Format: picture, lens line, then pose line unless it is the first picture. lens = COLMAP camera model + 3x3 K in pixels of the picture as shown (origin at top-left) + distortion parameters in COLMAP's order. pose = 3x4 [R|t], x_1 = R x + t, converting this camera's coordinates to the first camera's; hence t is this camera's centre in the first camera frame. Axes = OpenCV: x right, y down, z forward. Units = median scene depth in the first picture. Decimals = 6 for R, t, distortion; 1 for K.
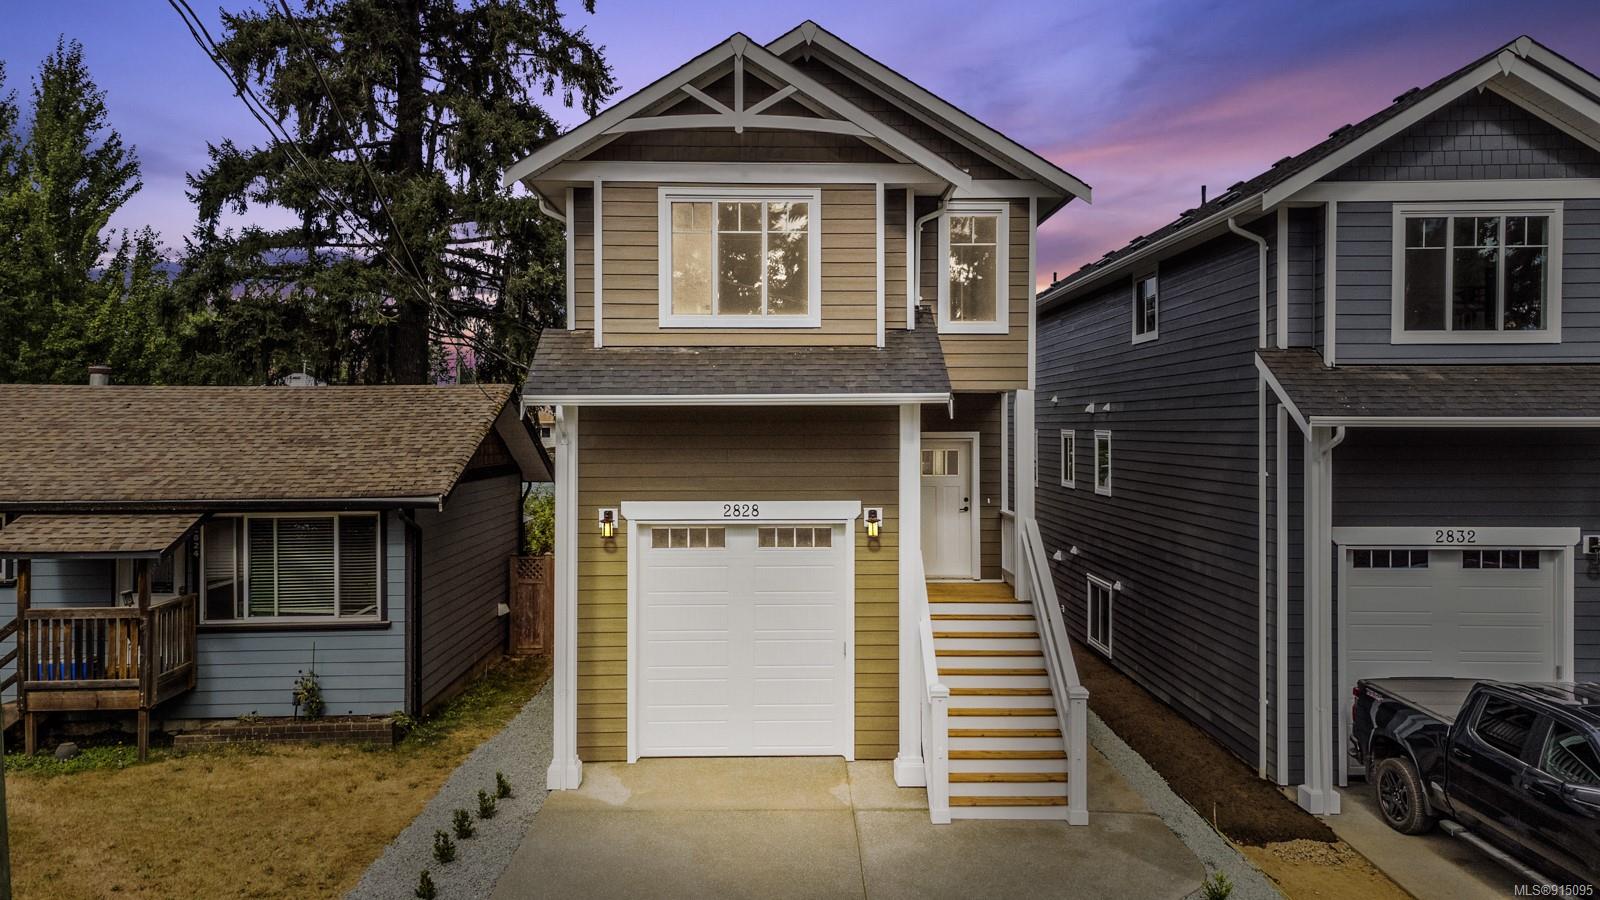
lens RADIAL K [[1175.5, 0, 798.0], [0, 1175.5, 446.1], [0, 0, 1]] dist [0.036641, 0.025733]
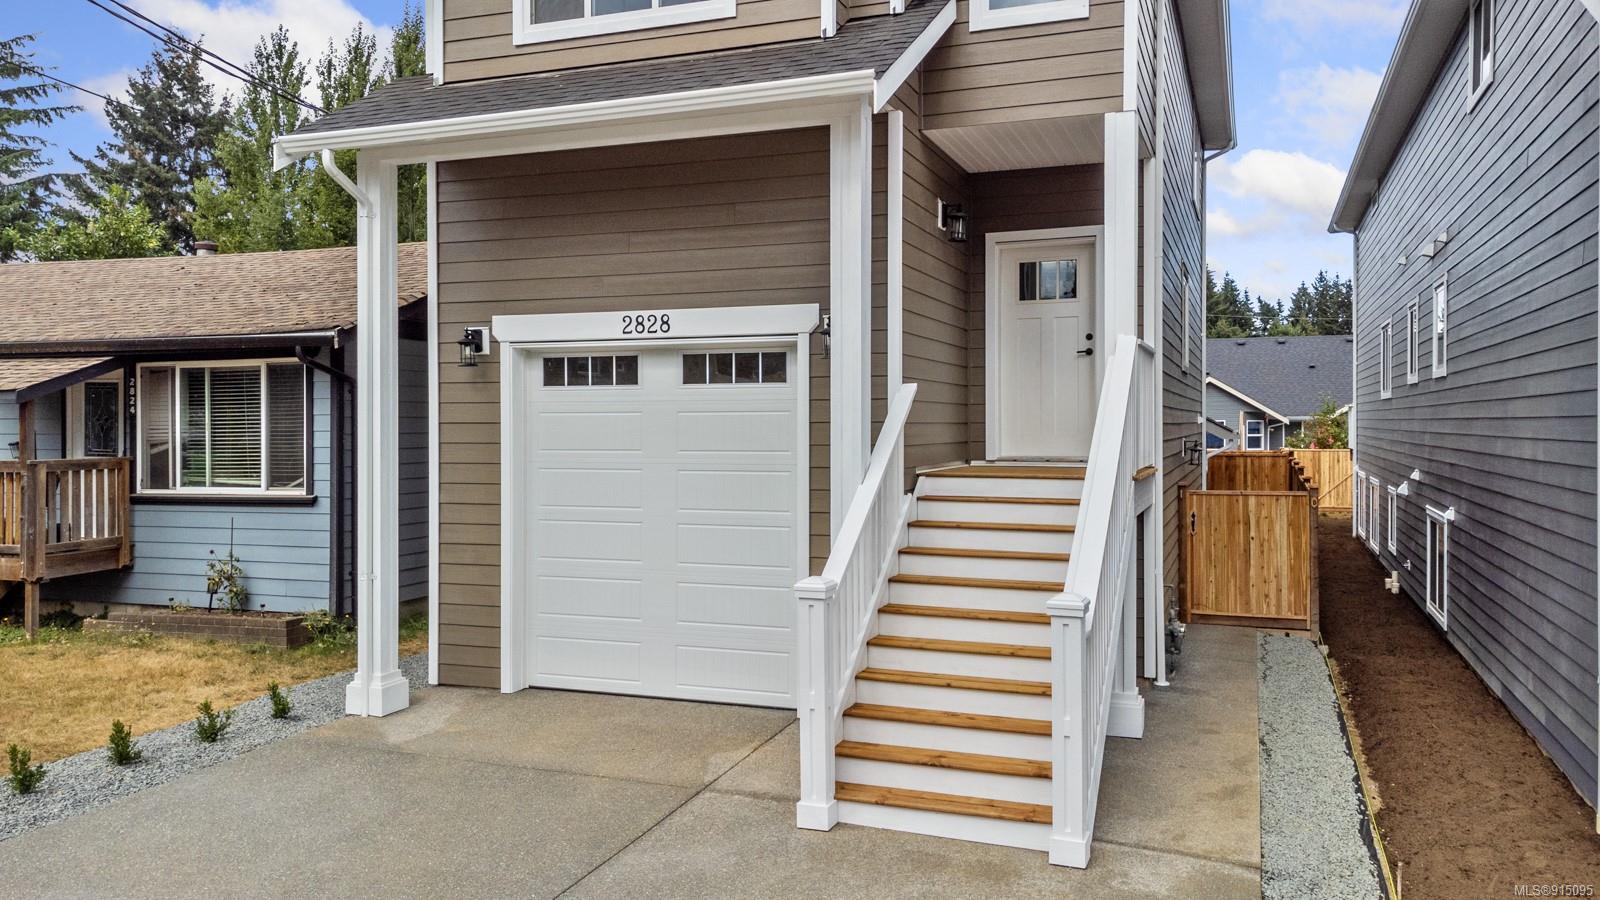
lens RADIAL K [[1175.5, 0, 803.1], [0, 1175.5, 445.6], [0, 0, 1]] dist [0.036641, 0.025733]
pose [[0.929003, 0.005566, -0.370031, 0.270559], [-0.003108, 0.999969, 0.007241, 0.114908], [0.370059, -0.005577, 0.928991, 0.410111]]
